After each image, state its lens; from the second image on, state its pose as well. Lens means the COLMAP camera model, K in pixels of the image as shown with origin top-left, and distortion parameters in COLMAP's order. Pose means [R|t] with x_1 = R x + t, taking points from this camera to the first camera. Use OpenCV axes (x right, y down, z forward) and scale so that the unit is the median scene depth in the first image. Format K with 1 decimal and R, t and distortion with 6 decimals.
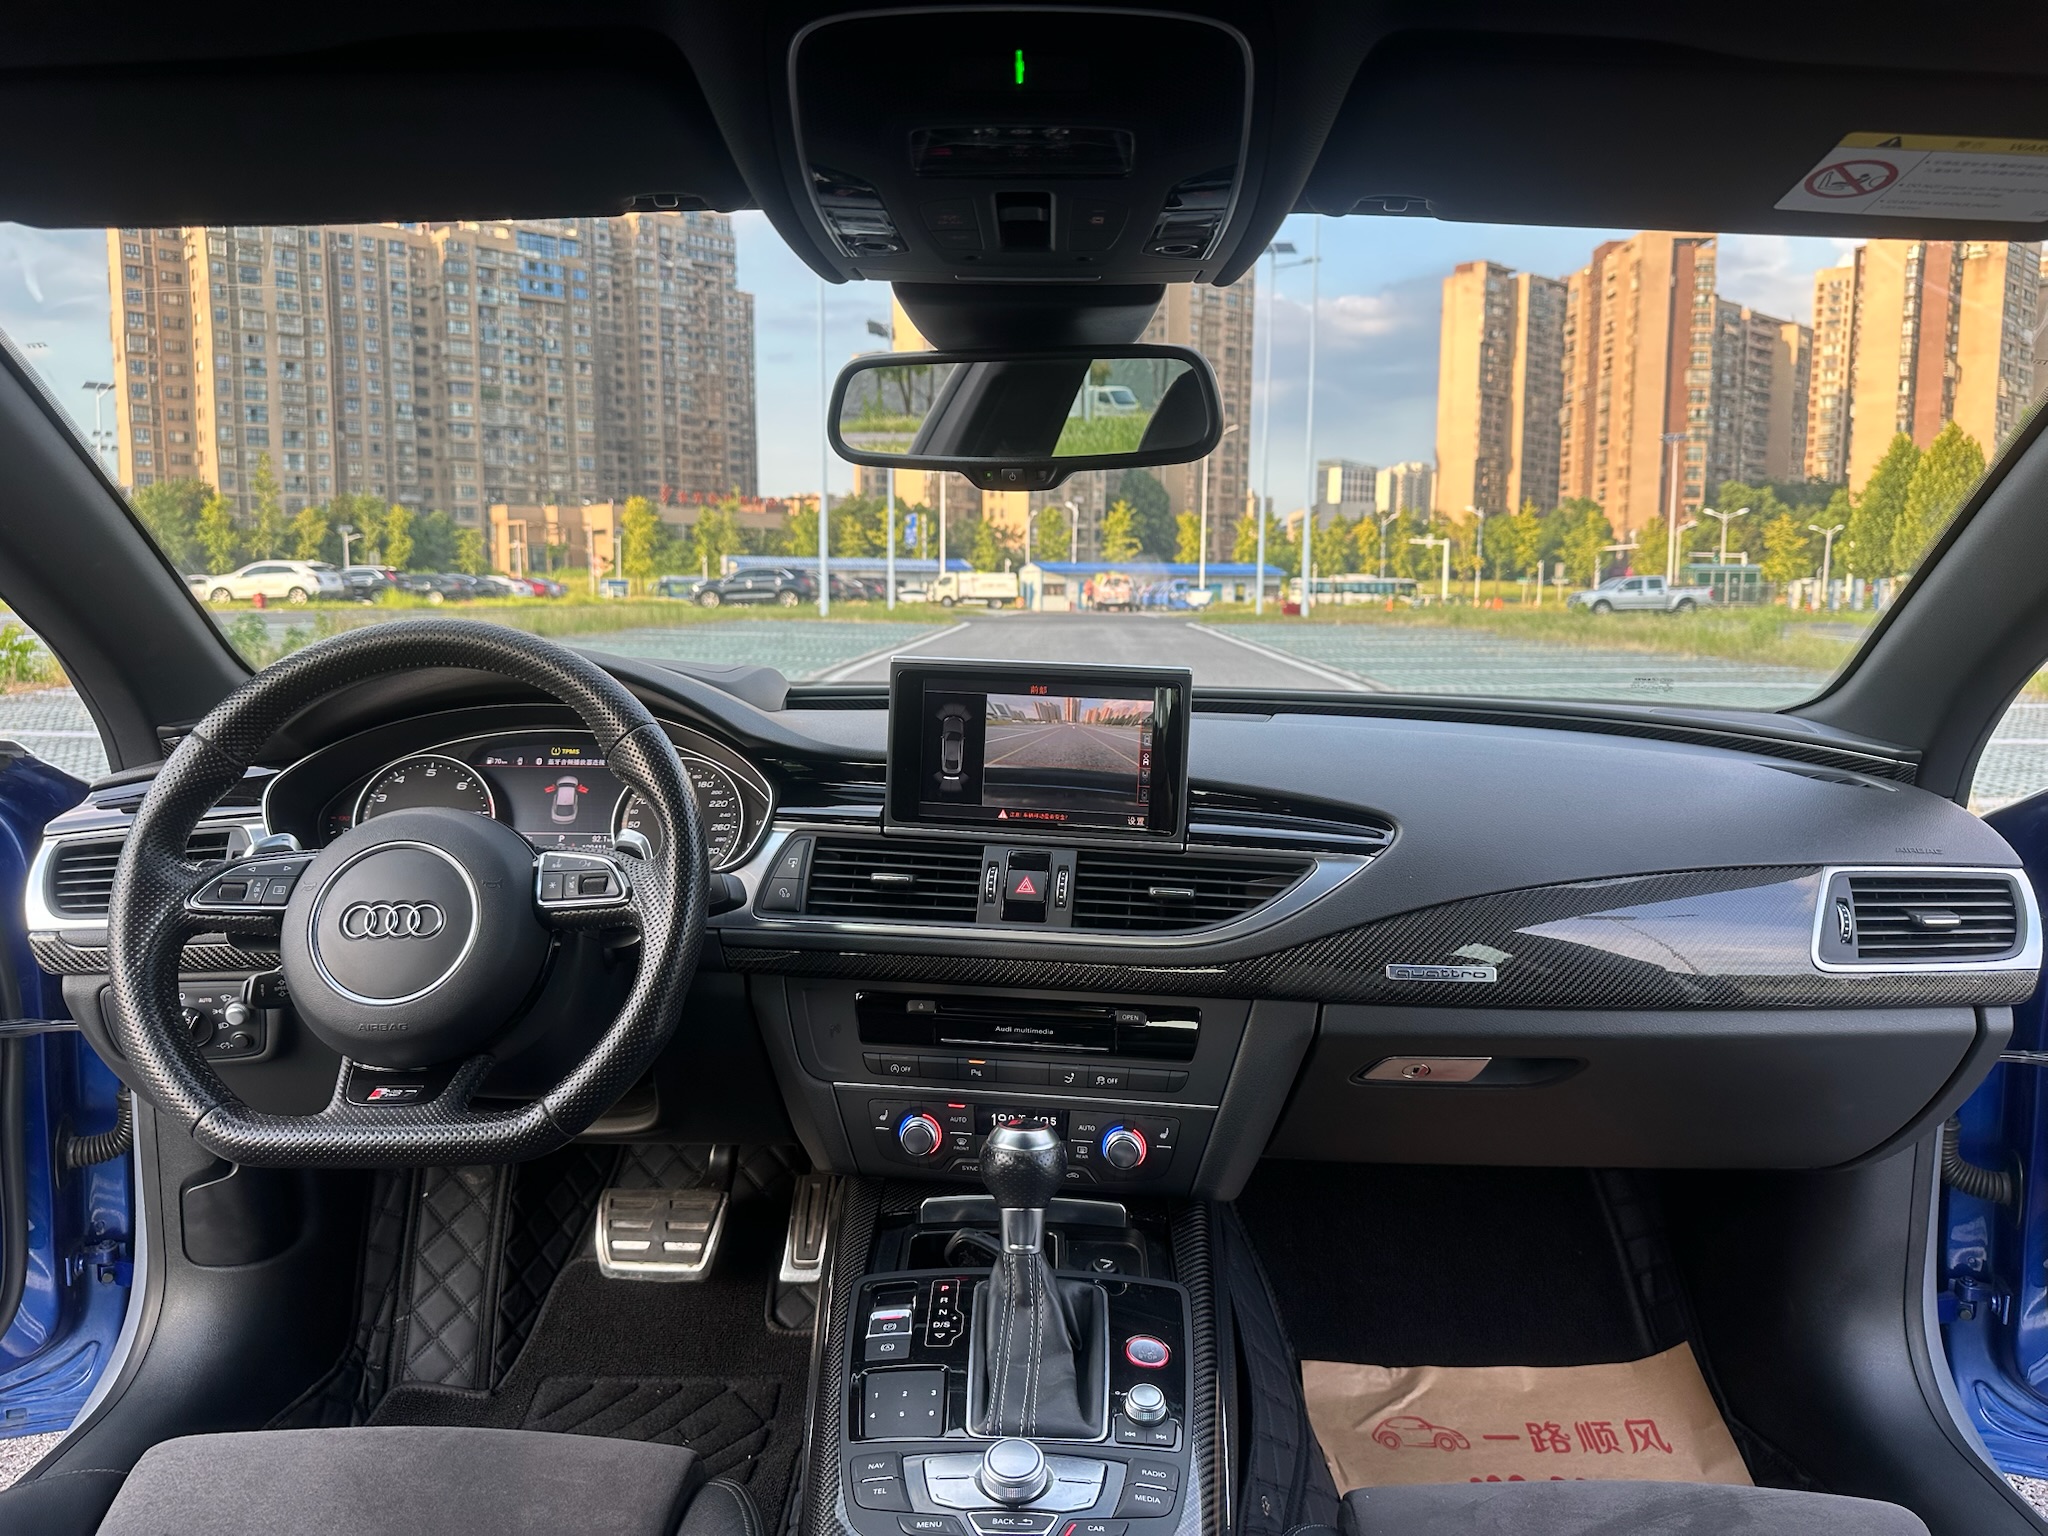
lens RADIAL K [[1567.1, 0, 1024.0], [0, 1567.1, 768.0], [0, 0, 1]] dist [-0.007714, 0.059365]
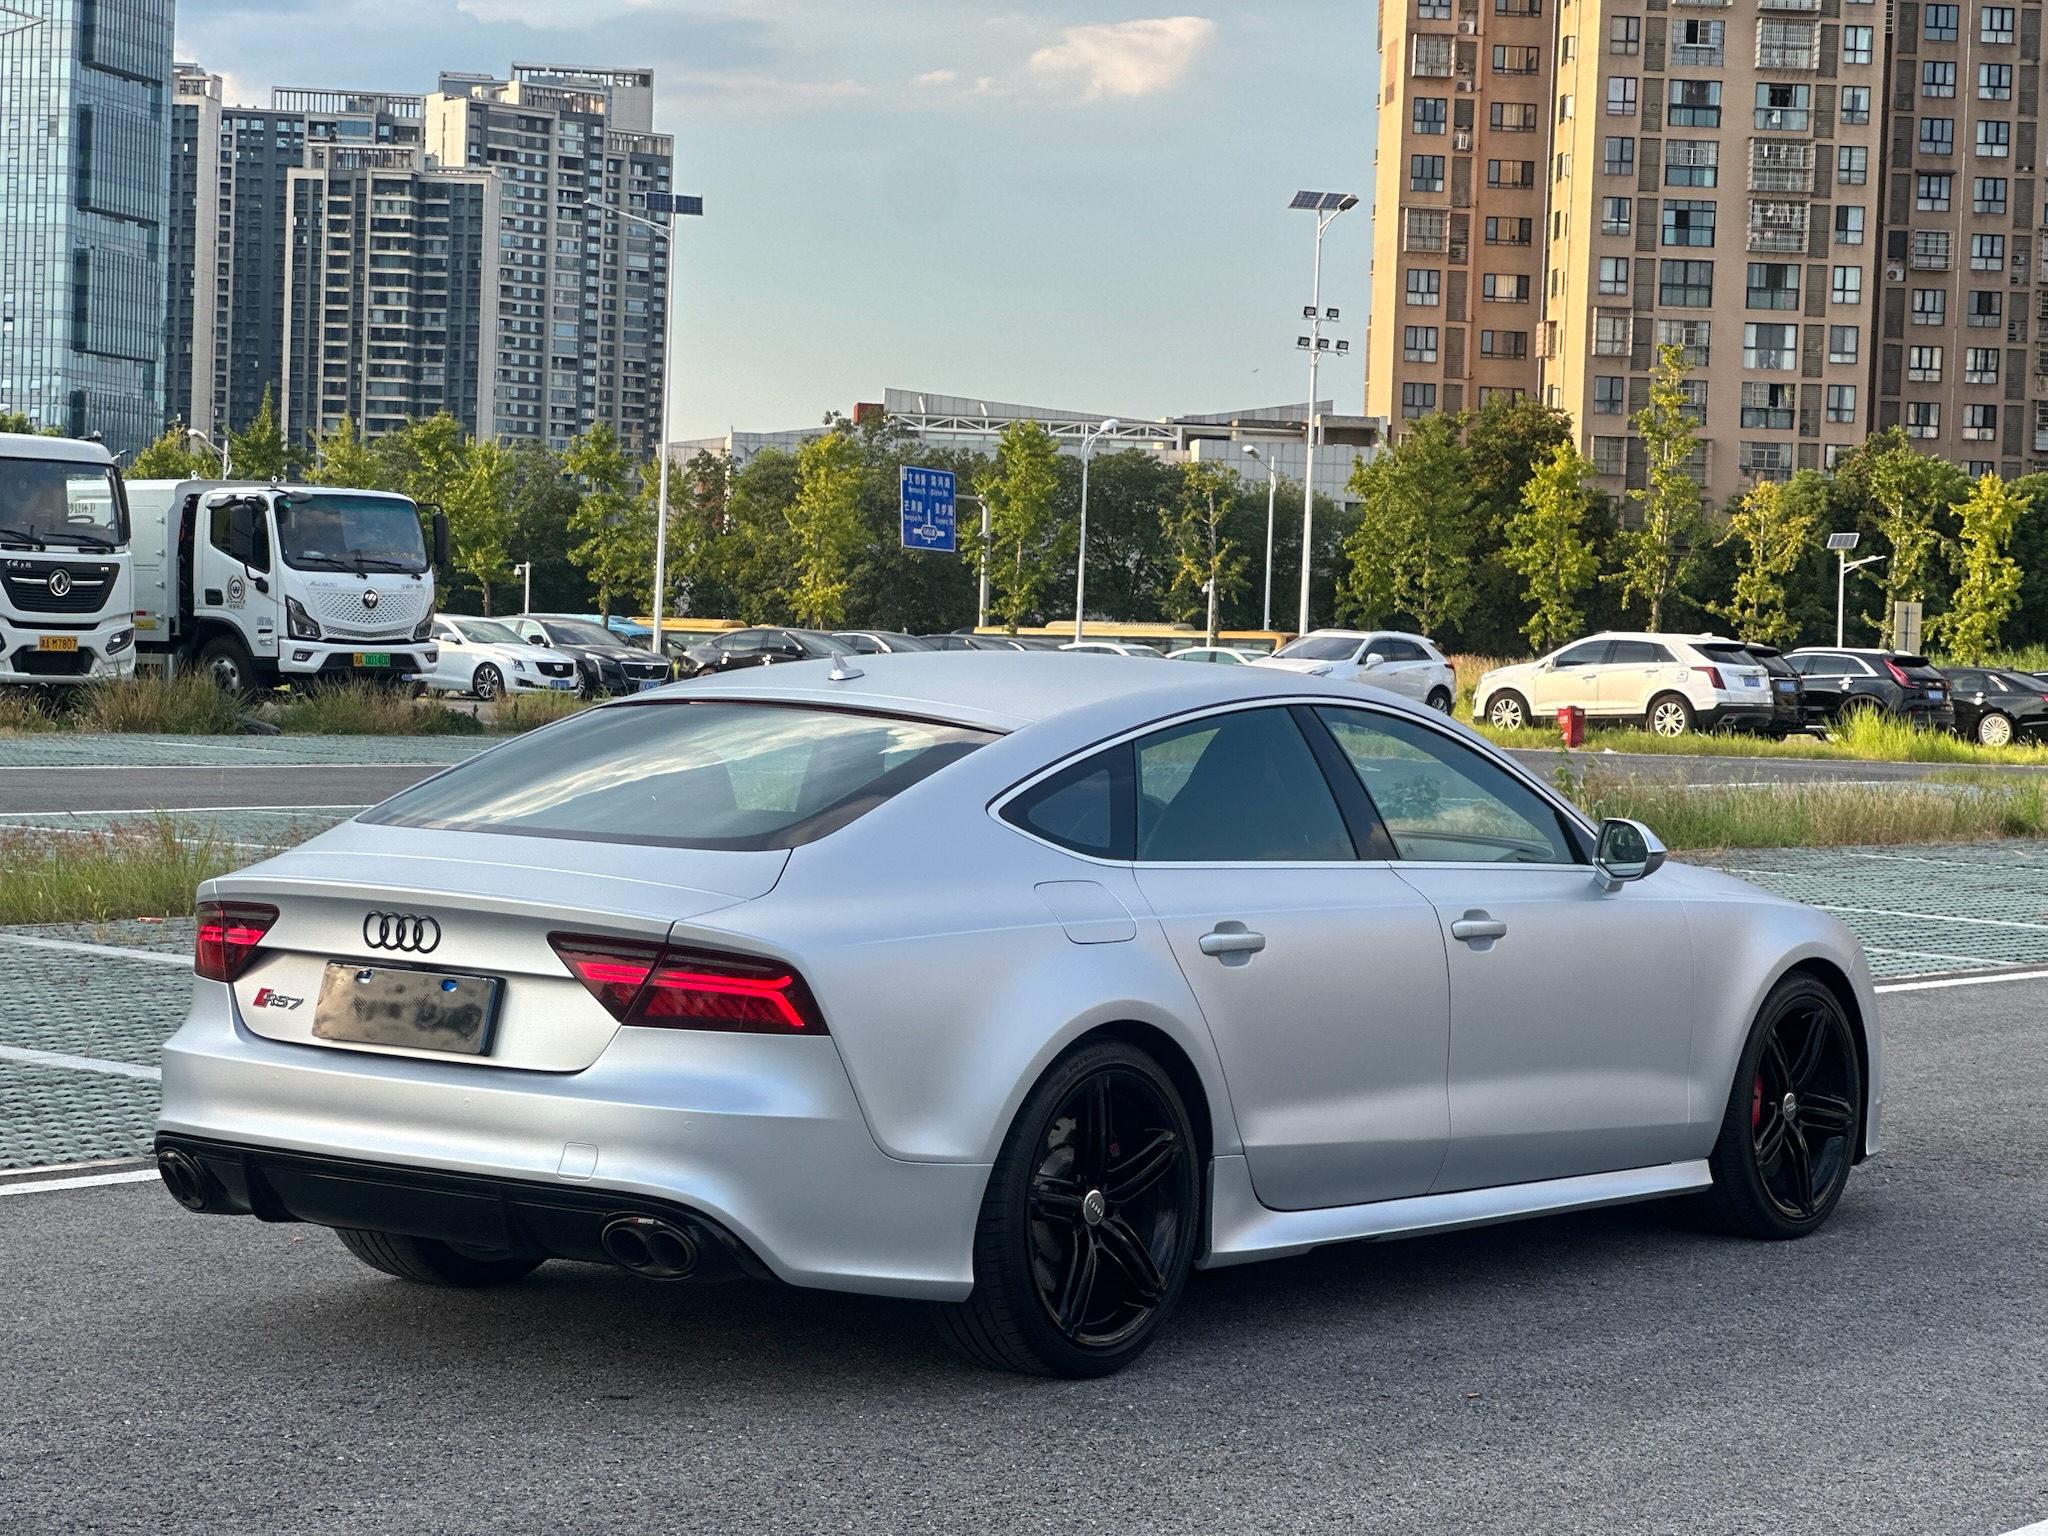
lens RADIAL K [[5202.7, 0, 1024.0], [0, 5202.7, 768.0], [0, 0, 1]] dist [-0.005989, 0.375415]
pose [[0.833331, 0.037375, -0.551509, 0.070990], [-0.092305, 0.993112, -0.072173, 0.008846], [0.545013, 0.111051, 0.831041, -0.108164]]
